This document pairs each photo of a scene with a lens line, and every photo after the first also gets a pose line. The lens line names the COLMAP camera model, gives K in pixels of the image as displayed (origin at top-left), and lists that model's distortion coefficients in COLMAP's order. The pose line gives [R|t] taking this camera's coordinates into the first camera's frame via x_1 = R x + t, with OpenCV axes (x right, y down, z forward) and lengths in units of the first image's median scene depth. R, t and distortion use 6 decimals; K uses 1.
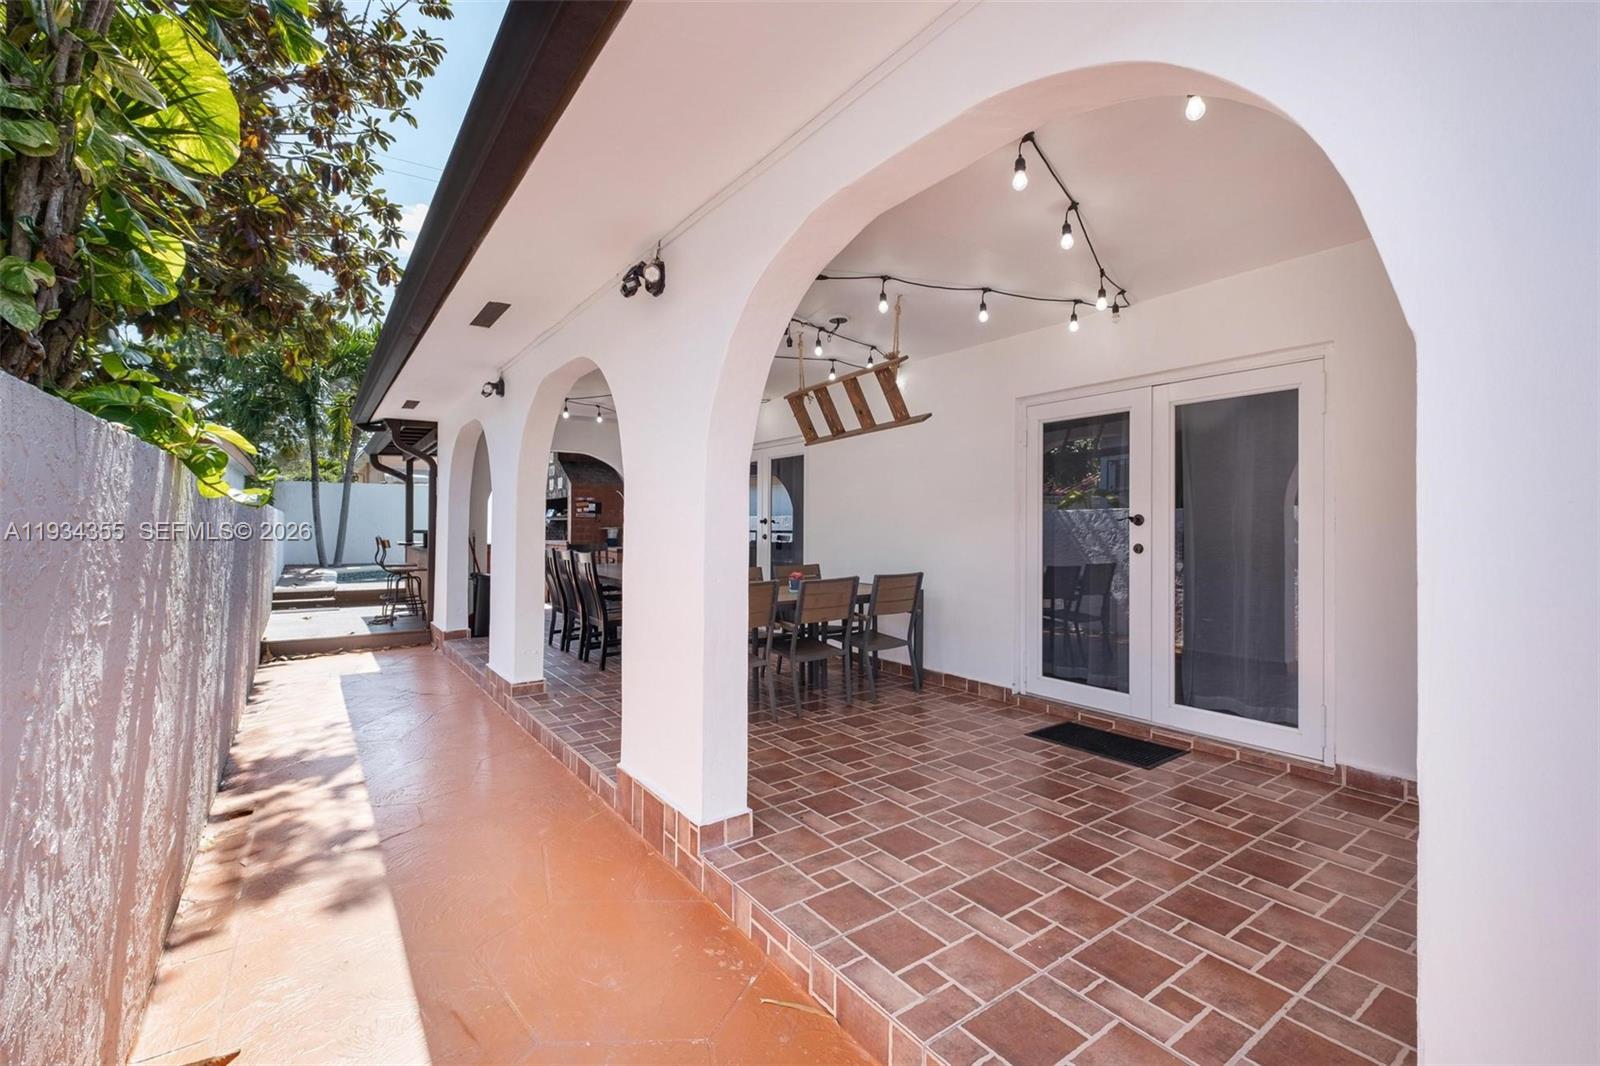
lens RADIAL K [[675.5, 0, 800.0], [0, 675.5, 533.0], [0, 0, 1]] dist [0.001529, 0.000115]
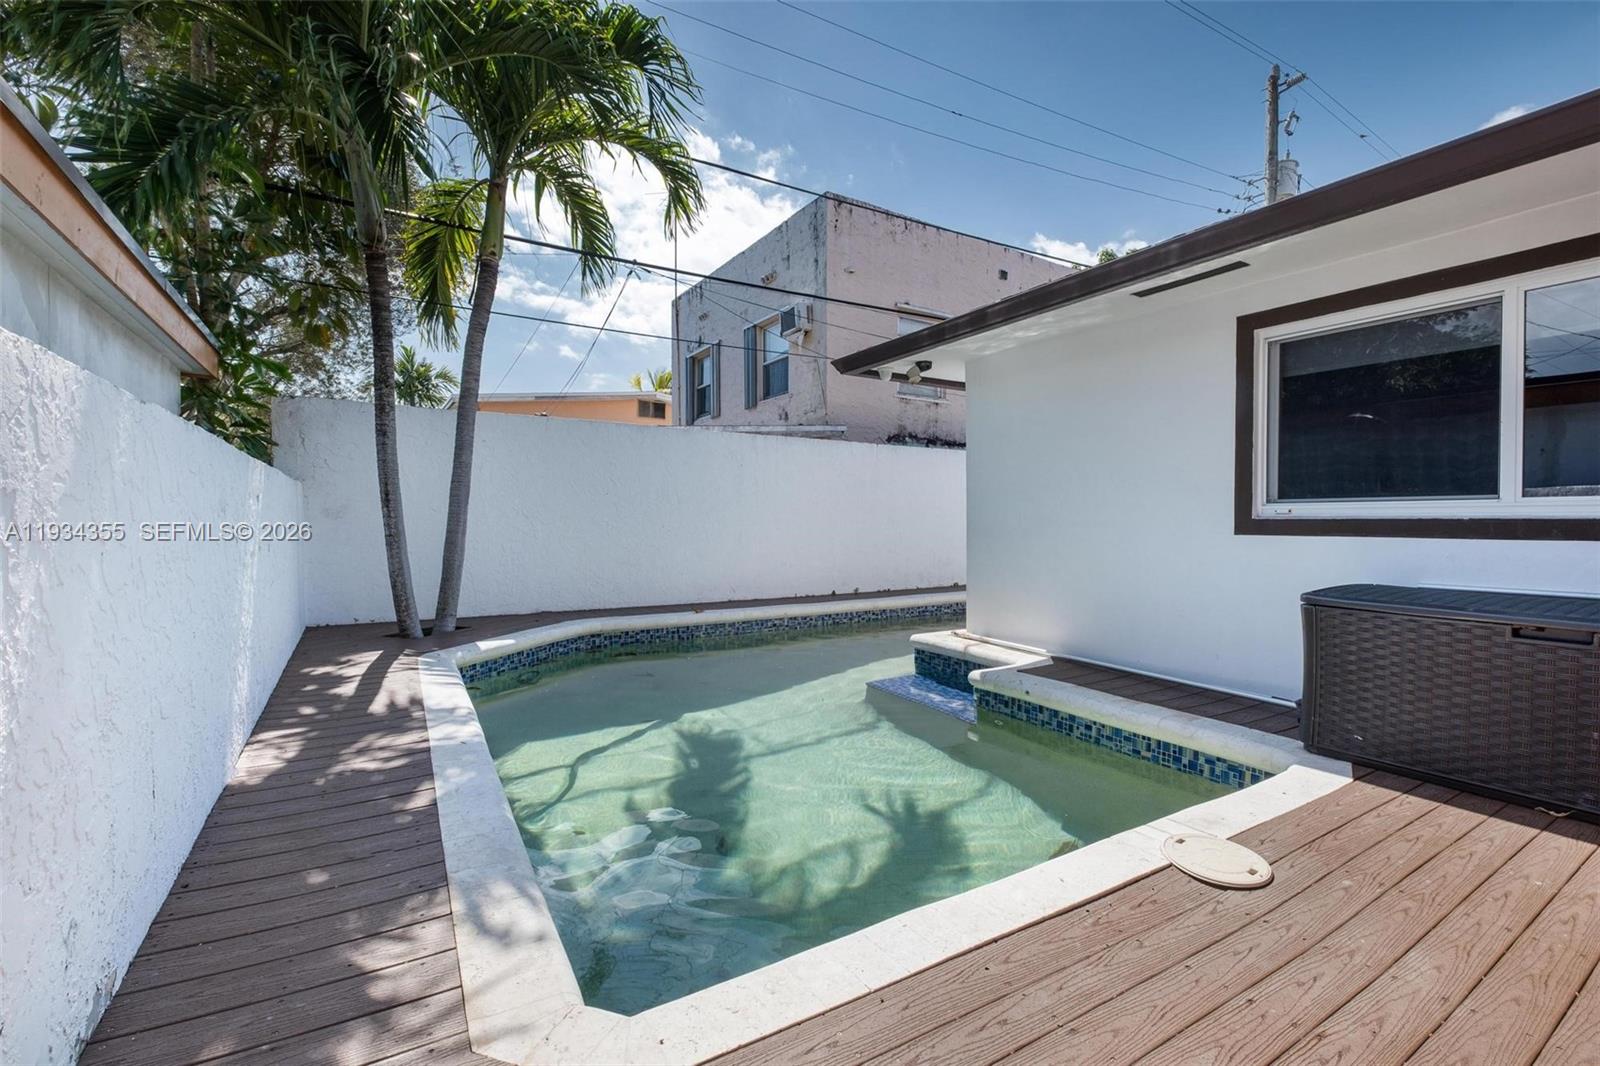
lens RADIAL K [[705.3, 0, 800.0], [0, 705.3, 533.0], [0, 0, 1]] dist [-0.000642, -0.000146]
pose [[0.996723, -0.003758, -0.080808, -0.522975], [0.004896, 0.999892, 0.013879, -0.009033], [0.080748, -0.014229, 0.996633, 0.721659]]
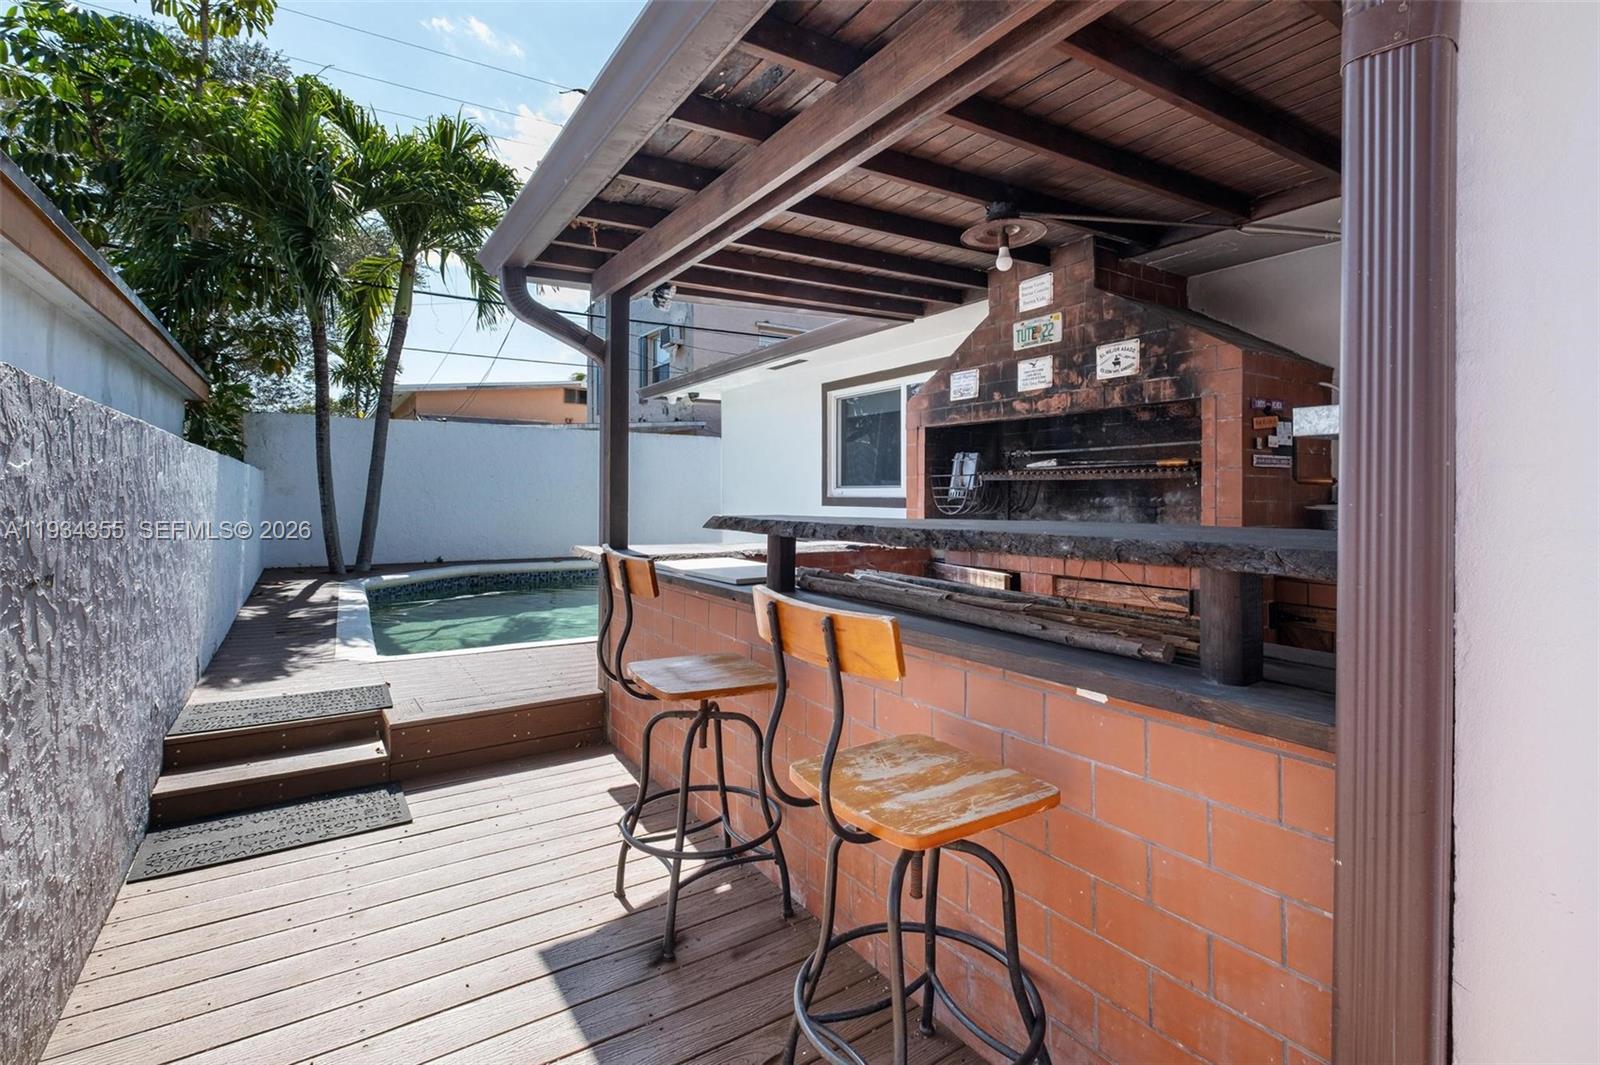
lens RADIAL K [[716.3, 0, 819.0], [0, 716.3, 489.6], [0, 0, 1]] dist [-0.002101, -0.000364]
pose [[0.999876, -0.002215, -0.015563, -0.358030], [0.002037, 0.999932, -0.011448, -0.009426], [0.015588, 0.011415, 0.999813, 0.500657]]
